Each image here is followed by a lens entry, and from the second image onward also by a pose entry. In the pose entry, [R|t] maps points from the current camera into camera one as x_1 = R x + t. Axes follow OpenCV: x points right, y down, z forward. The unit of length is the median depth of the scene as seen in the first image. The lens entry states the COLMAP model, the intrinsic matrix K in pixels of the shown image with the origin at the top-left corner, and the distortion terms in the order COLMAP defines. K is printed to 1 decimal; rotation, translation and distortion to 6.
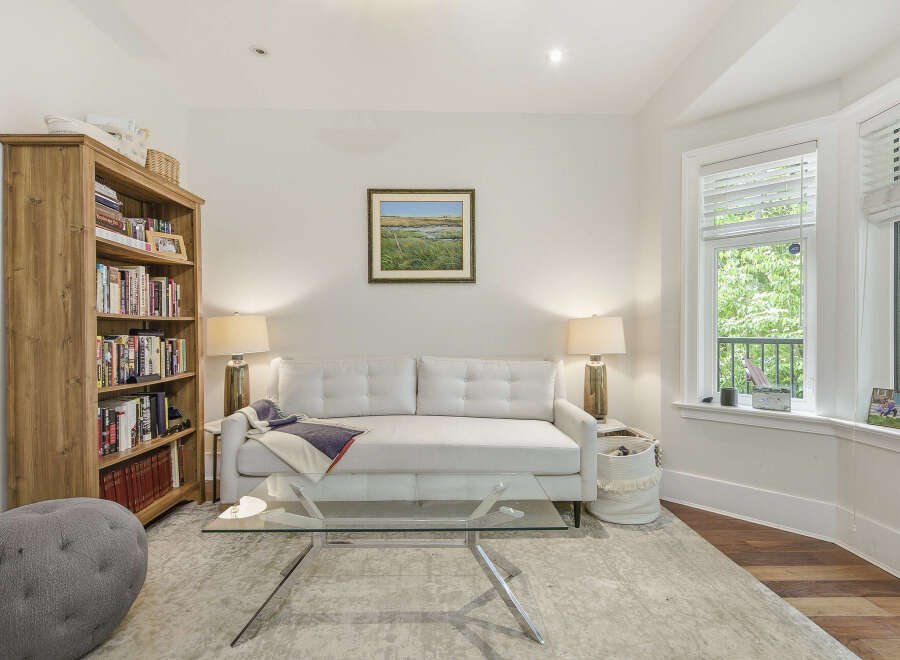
lens RADIAL K [[447.9, 0, 460.1], [0, 447.9, 330.1], [0, 0, 1]] dist [0.004390, -0.000616]
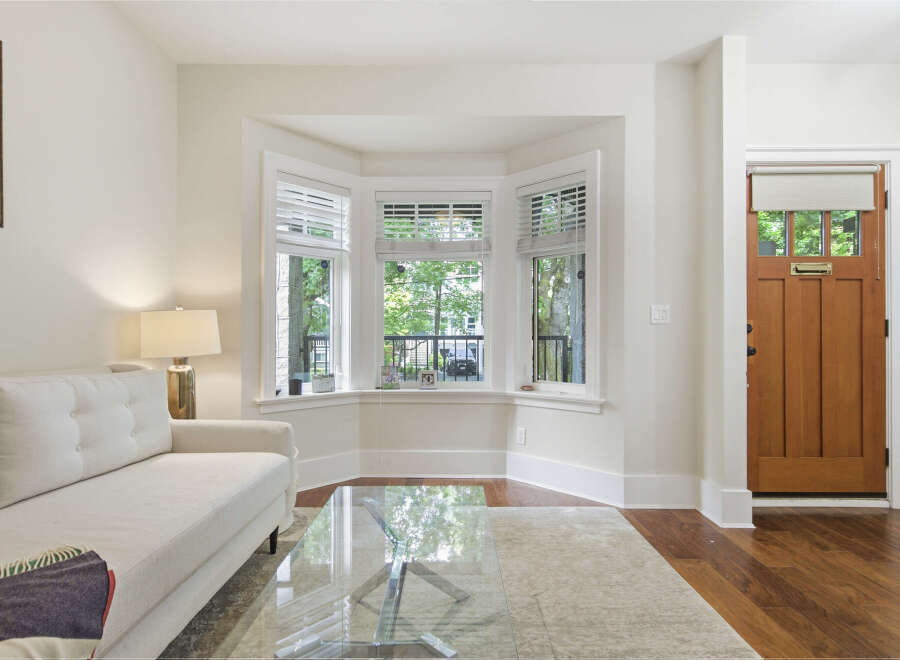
lens RADIAL K [[474.6, 0, 459.2], [0, 474.6, 337.4], [0, 0, 1]] dist [0.001988, 0.000242]
pose [[0.028754, -0.012440, 0.999509, -0.573977], [-0.015845, 0.999791, 0.012900, 0.002477], [-0.999461, -0.016208, 0.028551, 0.546088]]
